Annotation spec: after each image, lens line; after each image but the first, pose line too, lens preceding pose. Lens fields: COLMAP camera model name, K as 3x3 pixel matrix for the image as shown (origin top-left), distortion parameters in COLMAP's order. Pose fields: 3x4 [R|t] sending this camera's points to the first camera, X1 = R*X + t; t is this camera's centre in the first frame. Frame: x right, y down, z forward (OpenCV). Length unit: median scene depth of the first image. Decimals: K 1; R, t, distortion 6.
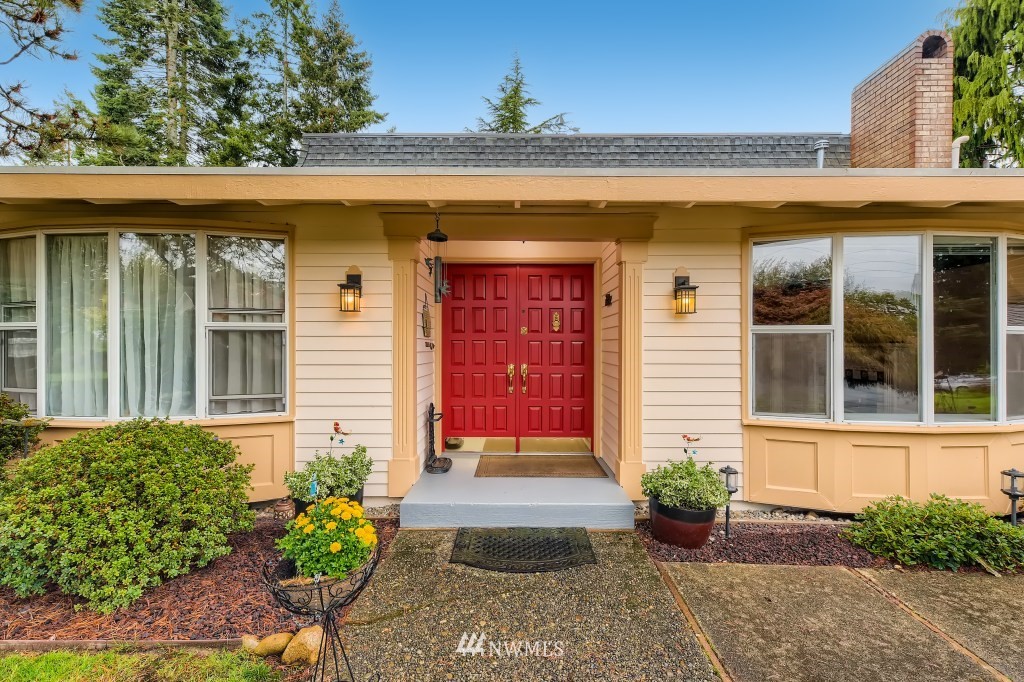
lens RADIAL K [[451.9, 0, 512.8], [0, 451.9, 343.5], [0, 0, 1]] dist [0.014650, -0.000648]
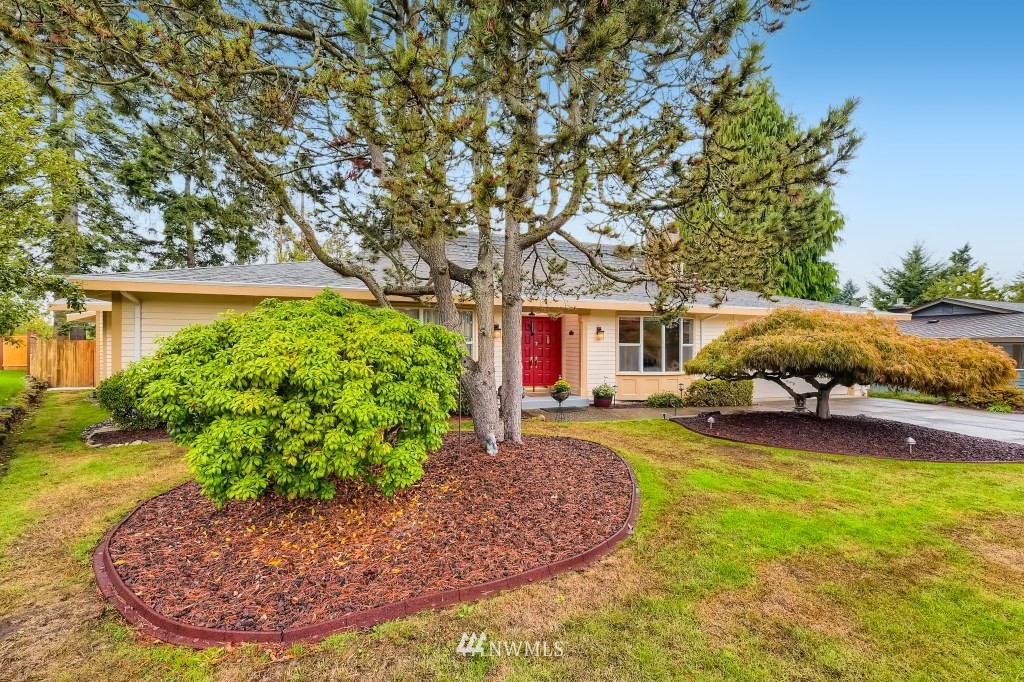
lens RADIAL K [[451.9, 0, 512.8], [0, 451.9, 343.5], [0, 0, 1]] dist [0.014650, -0.000648]
pose [[0.939328, 0.004607, 0.342989, -1.216486], [-0.004486, 0.999989, -0.001144, -0.032689], [-0.342991, -0.000464, 0.939339, -1.660720]]
